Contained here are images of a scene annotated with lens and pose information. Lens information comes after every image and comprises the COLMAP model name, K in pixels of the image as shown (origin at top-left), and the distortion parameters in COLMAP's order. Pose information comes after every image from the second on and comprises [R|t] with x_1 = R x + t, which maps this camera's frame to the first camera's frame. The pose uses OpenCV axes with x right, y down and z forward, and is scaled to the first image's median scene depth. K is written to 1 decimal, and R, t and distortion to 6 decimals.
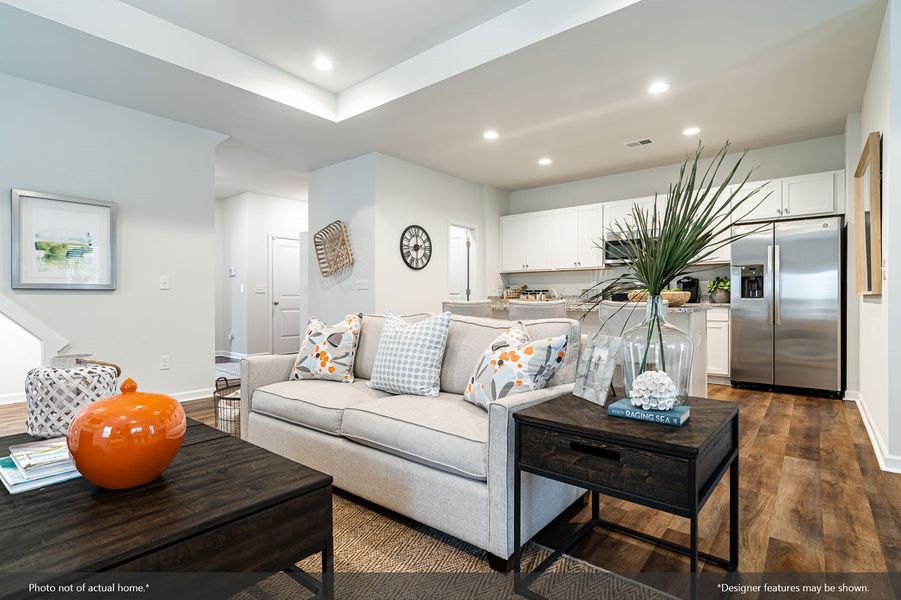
lens RADIAL K [[443.8, 0, 465.7], [0, 443.8, 300.5], [0, 0, 1]] dist [0.003666, 0.000718]
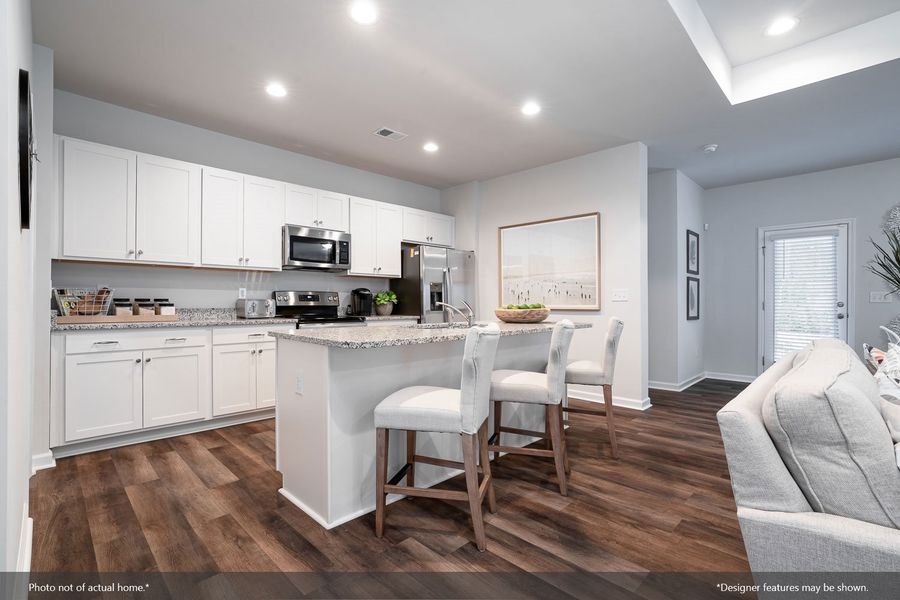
lens RADIAL K [[404.4, 0, 458.8], [0, 404.4, 300.2], [0, 0, 1]] dist [-0.001284, 0.000377]
pose [[0.108132, 0.007085, 0.994111, -0.305840], [0.004888, 0.999959, -0.007659, -0.018914], [-0.994125, 0.005687, 0.108092, 0.641583]]
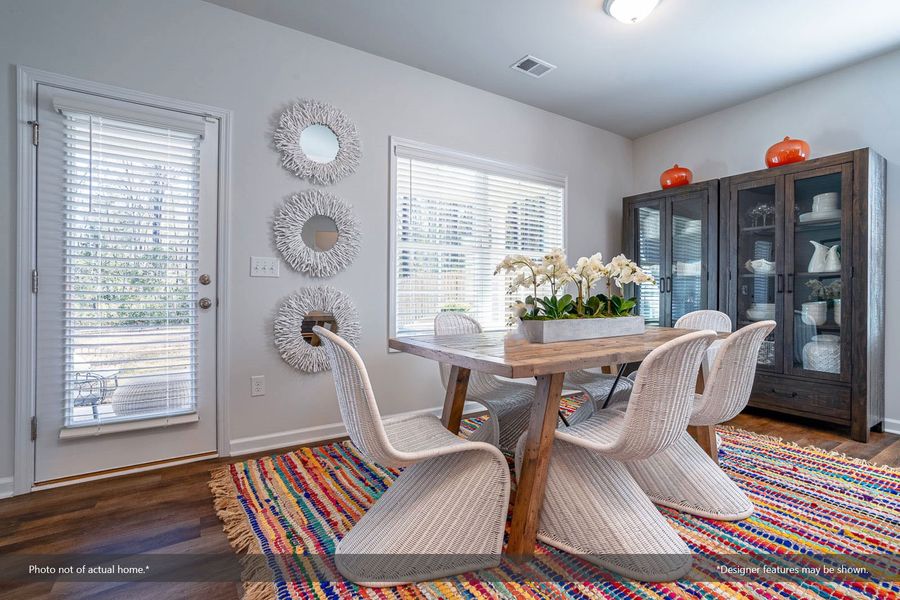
lens RADIAL K [[429.3, 0, 448.7], [0, 429.3, 294.5], [0, 0, 1]] dist [-0.002379, 0.000144]
pose [[-0.953056, 0.005622, 0.302741, 0.227653], [0.007234, 0.999965, 0.004205, 0.001589], [-0.302707, 0.006198, -0.953064, 0.298533]]
